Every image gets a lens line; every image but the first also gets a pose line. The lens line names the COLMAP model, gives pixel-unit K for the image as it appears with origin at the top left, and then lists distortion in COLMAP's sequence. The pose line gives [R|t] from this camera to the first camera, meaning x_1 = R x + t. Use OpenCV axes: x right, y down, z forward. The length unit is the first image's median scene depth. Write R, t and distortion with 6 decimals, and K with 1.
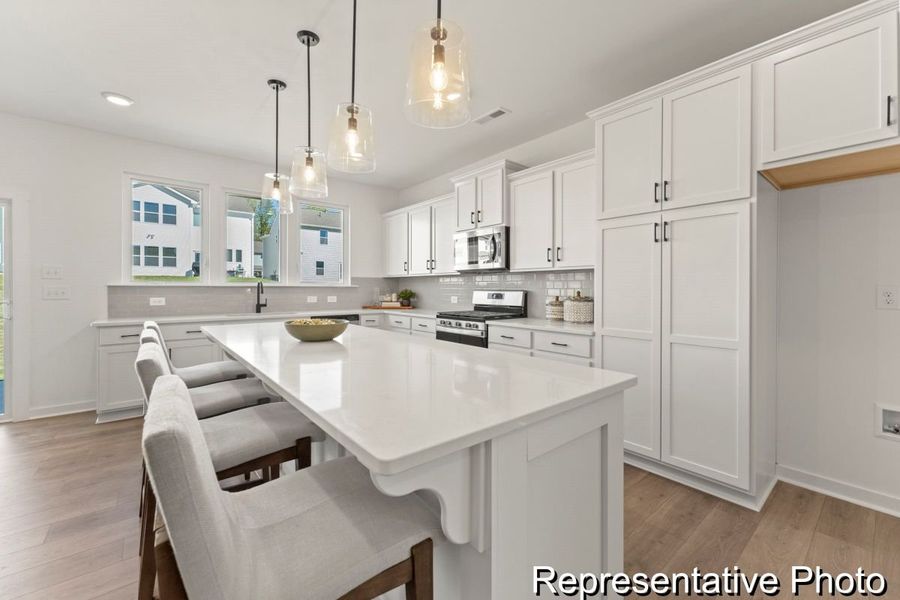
lens RADIAL K [[366.2, 0, 453.9], [0, 366.2, 290.3], [0, 0, 1]] dist [0.000362, -0.000203]
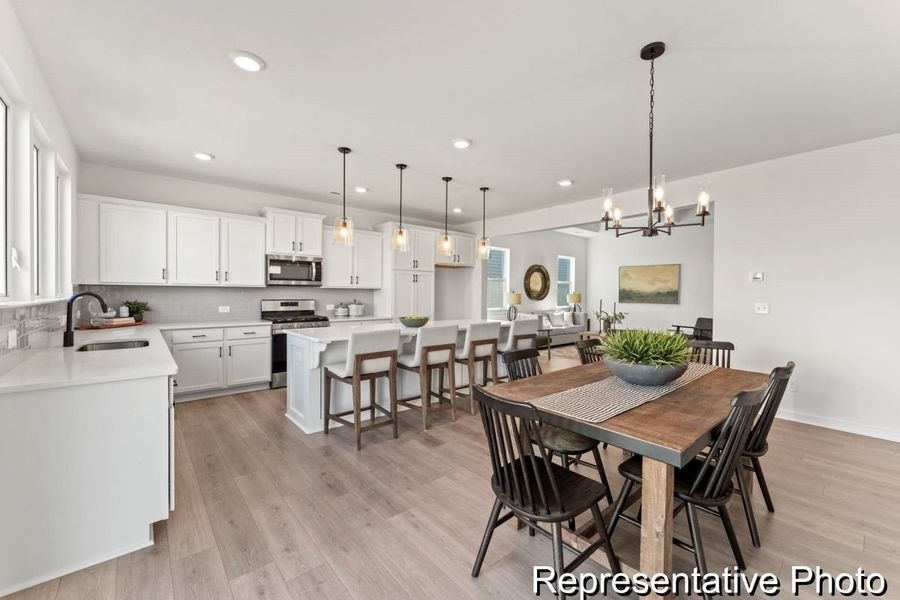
lens RADIAL K [[366.2, 0, 453.9], [0, 366.2, 290.3], [0, 0, 1]] dist [0.000362, -0.000203]
pose [[-0.021321, 0.003306, 0.999767, -1.405542], [-0.002060, 0.999992, -0.003350, -0.035486], [-0.999771, -0.002131, -0.021314, 0.476340]]
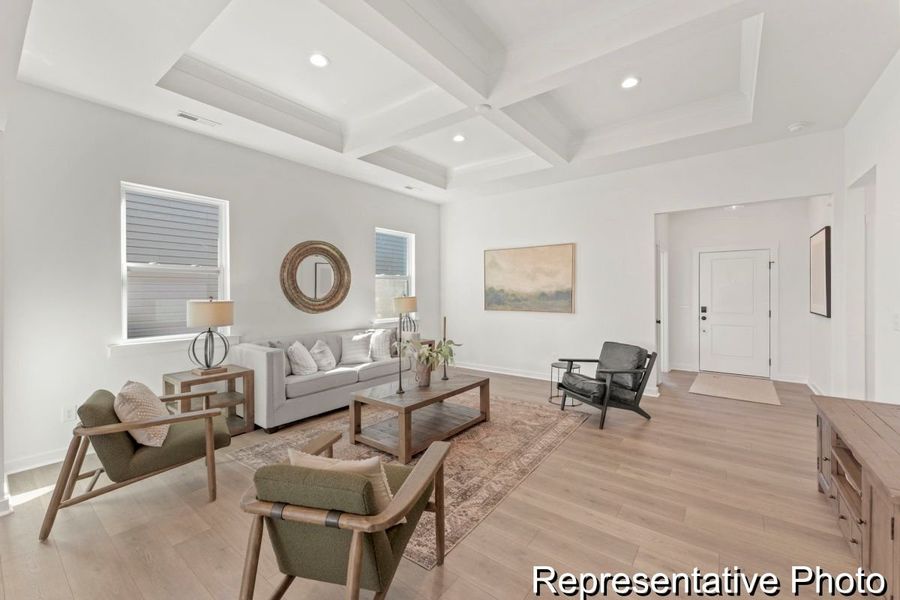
lens RADIAL K [[366.2, 0, 453.9], [0, 366.2, 290.3], [0, 0, 1]] dist [0.000362, -0.000203]
pose [[-0.227230, 0.001290, 0.973840, -0.183622], [0.009588, 0.999954, 0.000912, -0.048271], [-0.973794, 0.009544, -0.227231, -0.361001]]
